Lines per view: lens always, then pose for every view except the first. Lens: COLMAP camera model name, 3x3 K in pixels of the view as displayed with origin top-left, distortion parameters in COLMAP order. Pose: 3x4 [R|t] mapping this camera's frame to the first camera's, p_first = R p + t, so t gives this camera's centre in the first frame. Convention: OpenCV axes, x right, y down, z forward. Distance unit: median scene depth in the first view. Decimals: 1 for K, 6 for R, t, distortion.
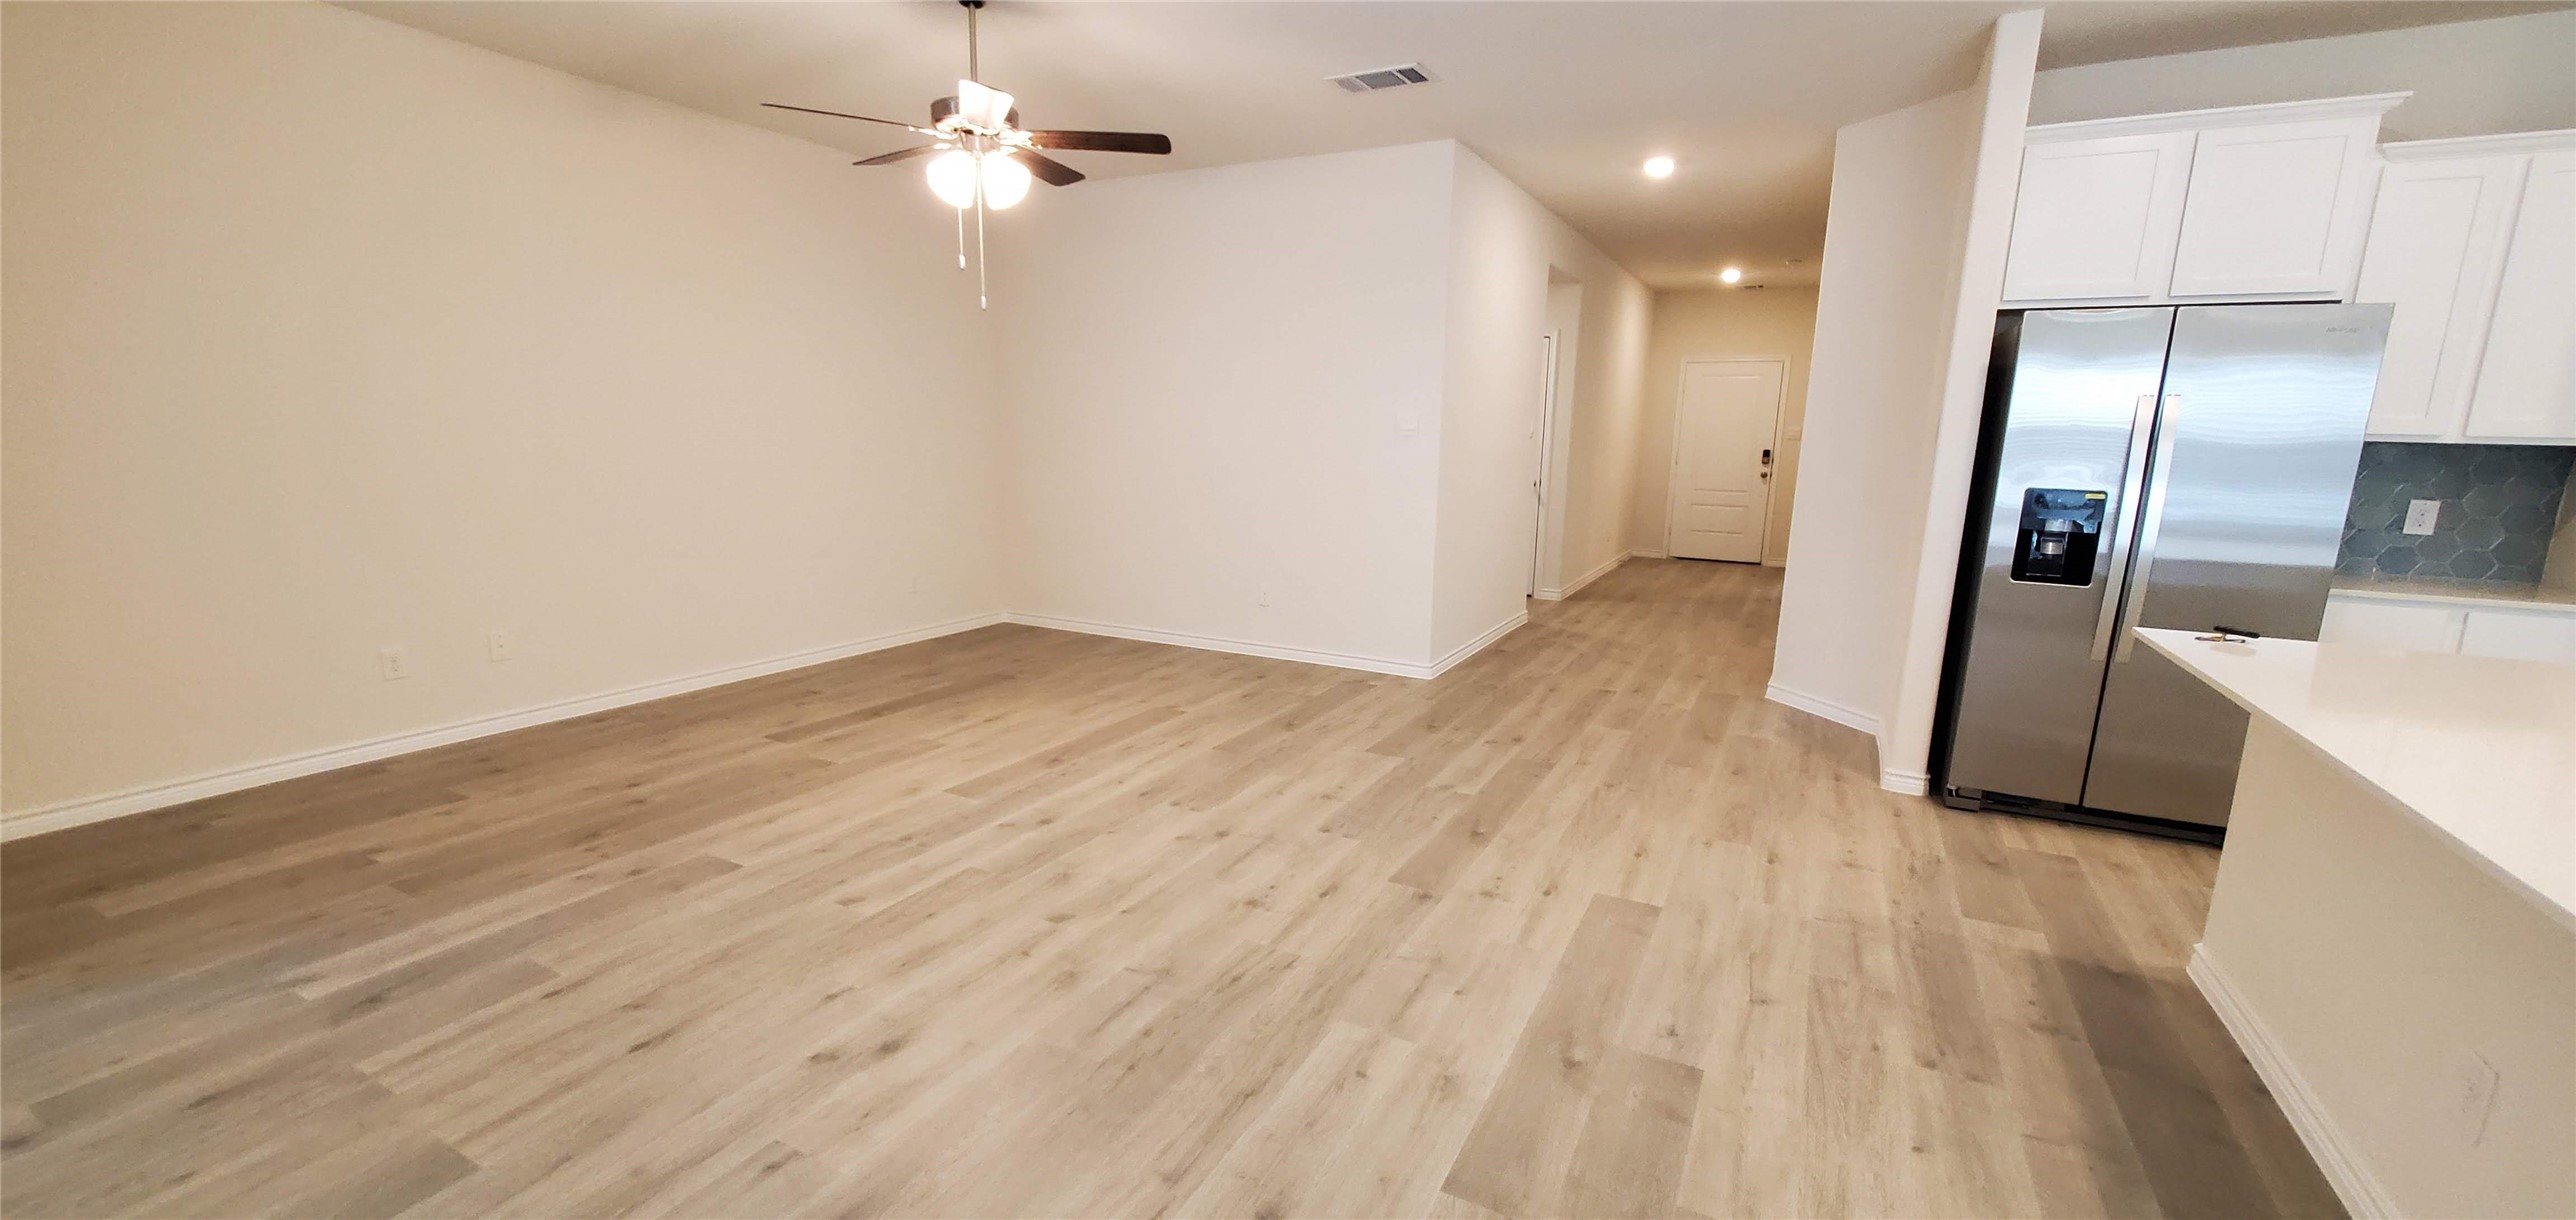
lens RADIAL K [[1019.3, 0, 1281.0], [0, 1019.3, 633.3], [0, 0, 1]] dist [-0.000377, -0.000695]
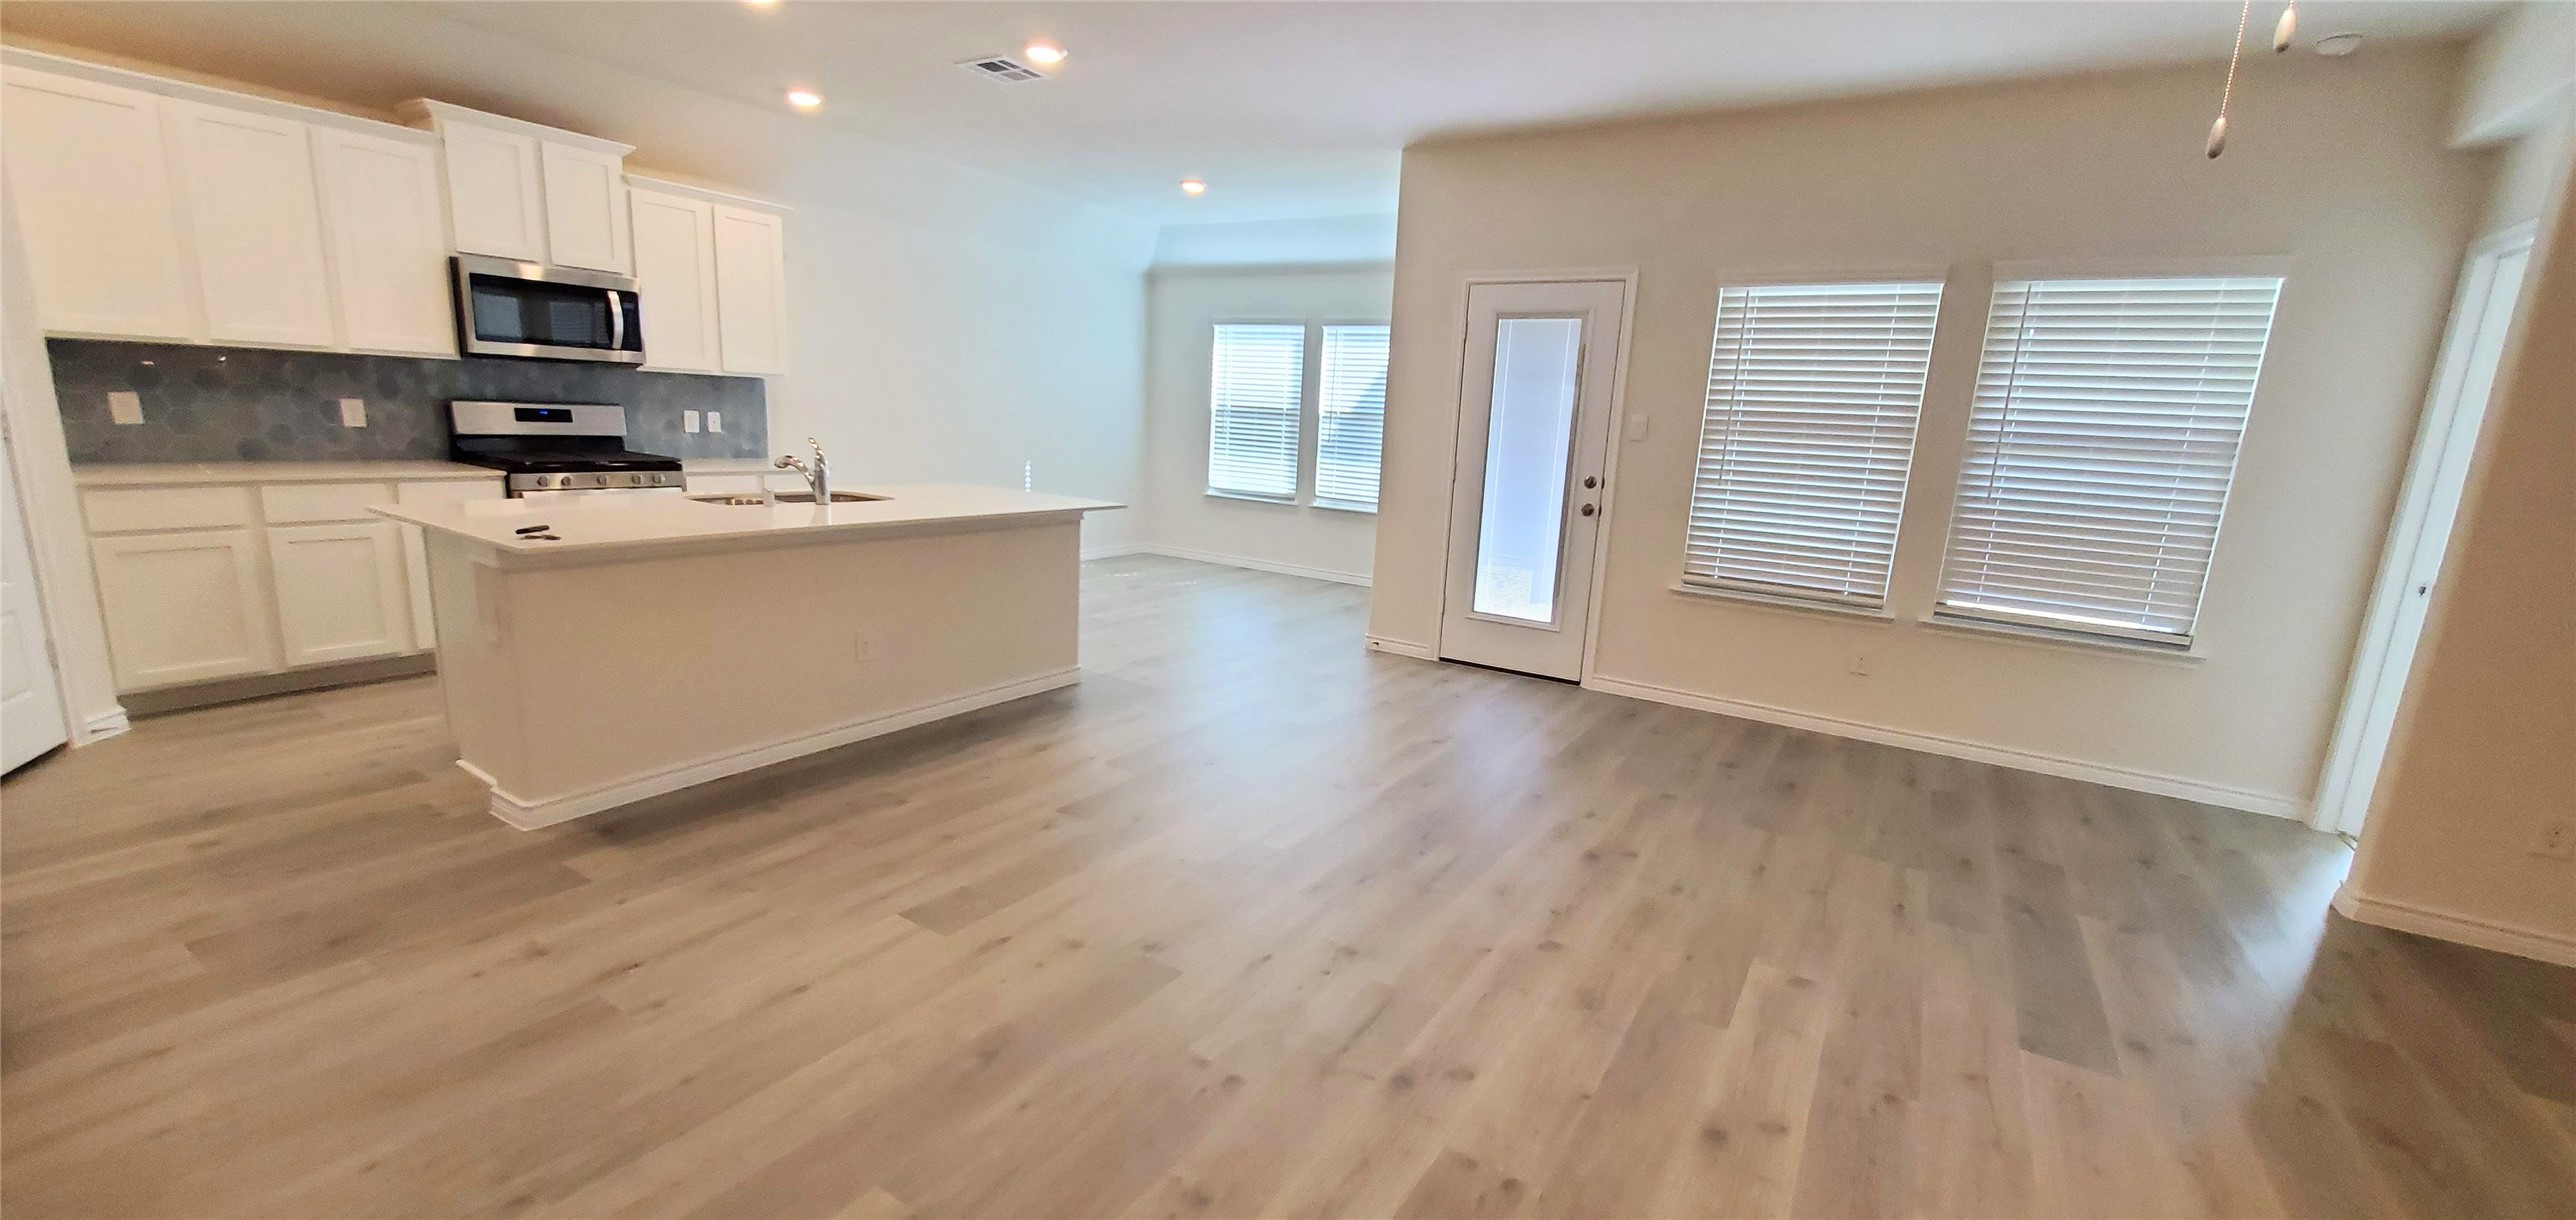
lens RADIAL K [[1019.3, 0, 1281.0], [0, 1019.3, 633.3], [0, 0, 1]] dist [-0.000377, -0.000695]
pose [[-0.994333, -0.087500, 0.060386, 0.002177], [-0.055662, 0.912392, 0.405515, -0.303964], [-0.090579, 0.399855, -0.912092, 1.490993]]
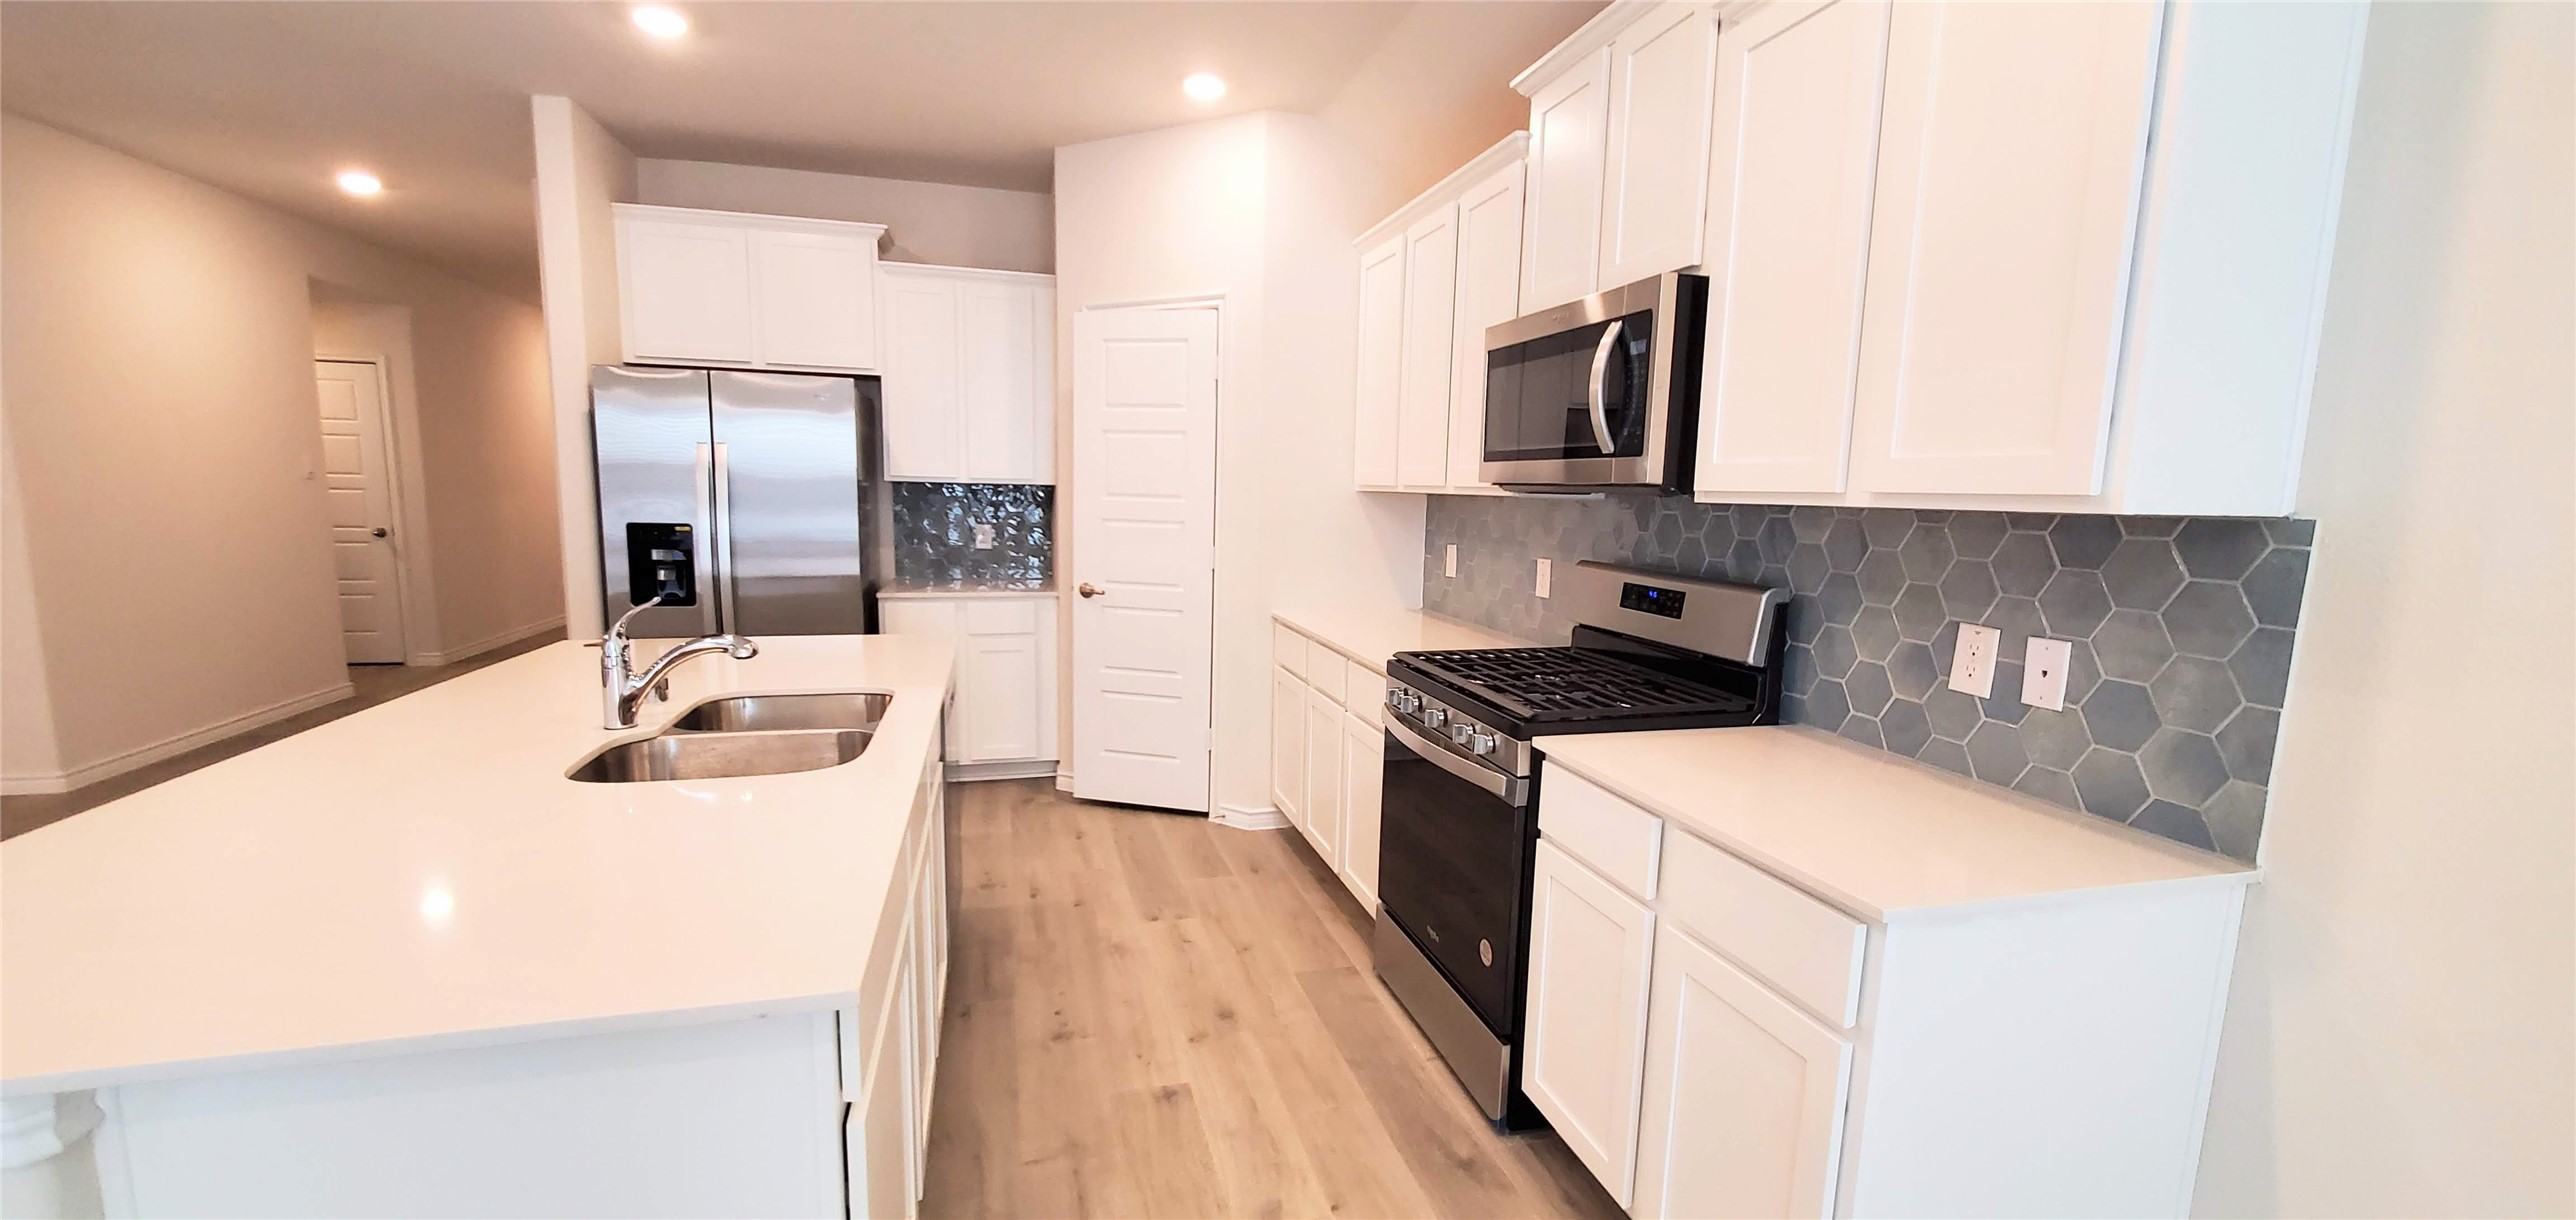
lens RADIAL K [[1019.3, 0, 1281.0], [0, 1019.3, 633.3], [0, 0, 1]] dist [-0.000377, -0.000695]
pose [[0.728433, -0.099588, 0.677841, 0.506719], [0.128065, 0.991733, 0.008081, 0.062919], [-0.673042, 0.080921, 0.735164, -0.305473]]
